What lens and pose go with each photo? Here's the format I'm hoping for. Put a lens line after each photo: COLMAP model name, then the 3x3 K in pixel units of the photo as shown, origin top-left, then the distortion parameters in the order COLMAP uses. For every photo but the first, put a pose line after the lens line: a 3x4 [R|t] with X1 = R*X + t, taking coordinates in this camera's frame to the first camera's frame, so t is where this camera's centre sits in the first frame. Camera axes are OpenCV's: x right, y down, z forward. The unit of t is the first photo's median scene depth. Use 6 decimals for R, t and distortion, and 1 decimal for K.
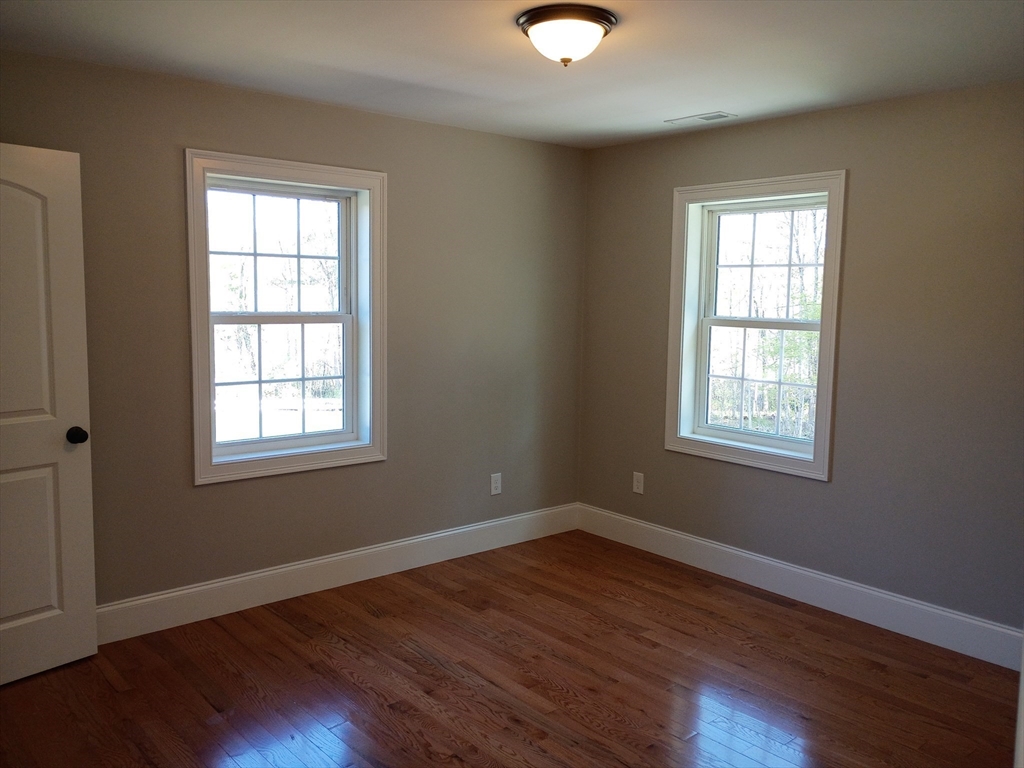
lens RADIAL K [[845.4, 0, 509.2], [0, 845.4, 380.3], [0, 0, 1]] dist [0.070776, -0.093476]
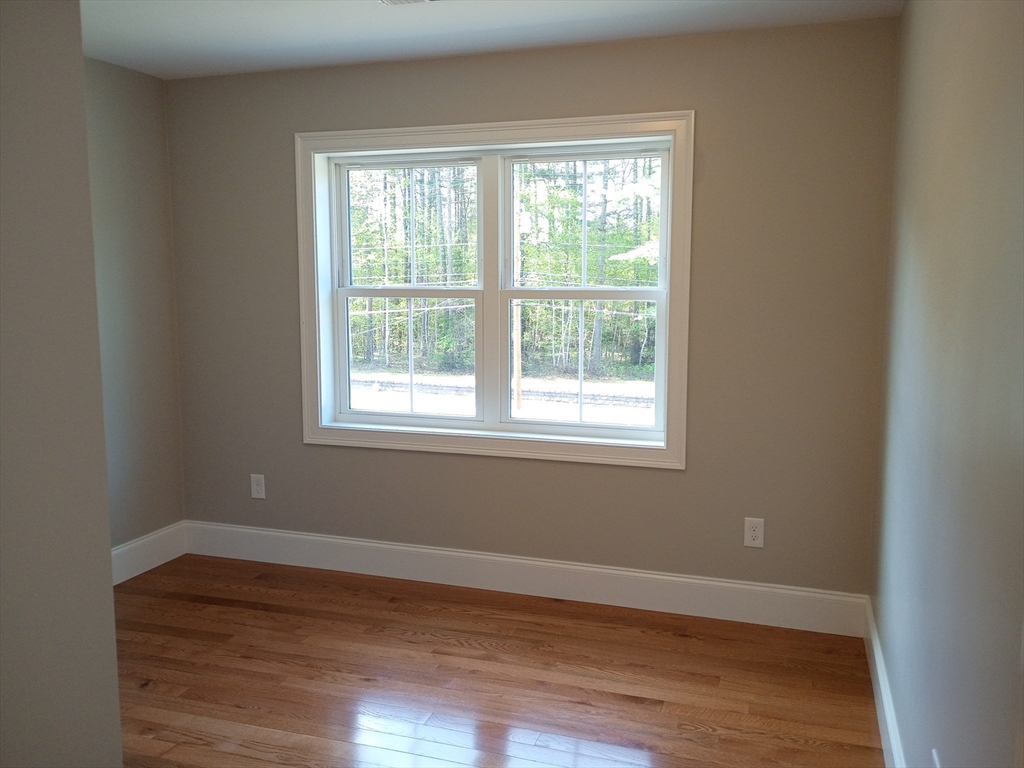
lens RADIAL K [[845.4, 0, 509.2], [0, 845.4, 380.3], [0, 0, 1]] dist [0.070776, -0.093476]
pose [[0.820881, -0.079353, 0.565559, -0.127211], [0.060097, 0.996804, 0.052633, -0.014847], [-0.567928, -0.009217, 0.823027, 0.185631]]
